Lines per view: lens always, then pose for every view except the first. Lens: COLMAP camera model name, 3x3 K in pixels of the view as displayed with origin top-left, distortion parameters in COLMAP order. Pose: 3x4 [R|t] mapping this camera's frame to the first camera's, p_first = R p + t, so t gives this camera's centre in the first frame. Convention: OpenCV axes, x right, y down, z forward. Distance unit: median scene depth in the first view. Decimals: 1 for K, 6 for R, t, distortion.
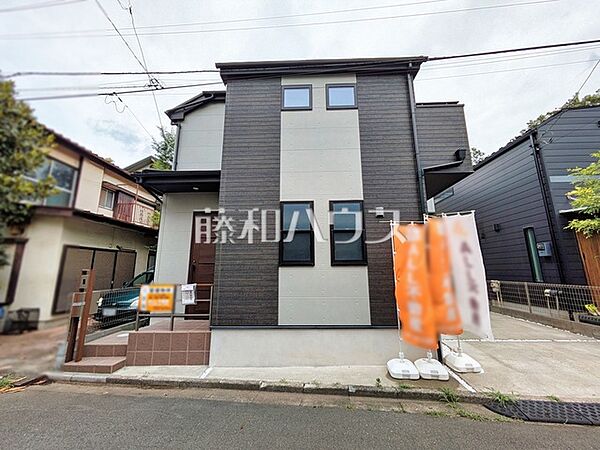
lens RADIAL K [[238.1, 0, 302.1], [0, 238.1, 223.9], [0, 0, 1]] dist [0.001228, 0.000636]
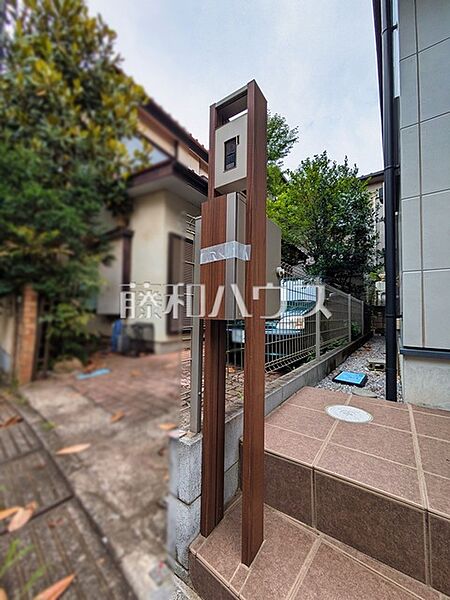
lens RADIAL K [[238.1, 0, 227.6], [0, 238.1, 307.7], [0, 0, 1]] dist [0.001228, 0.000636]
pose [[0.839869, 0.008446, -0.542723, -0.772932], [0.078128, 0.987586, 0.136273, 0.325649], [0.537136, -0.156853, 0.828783, 0.780323]]
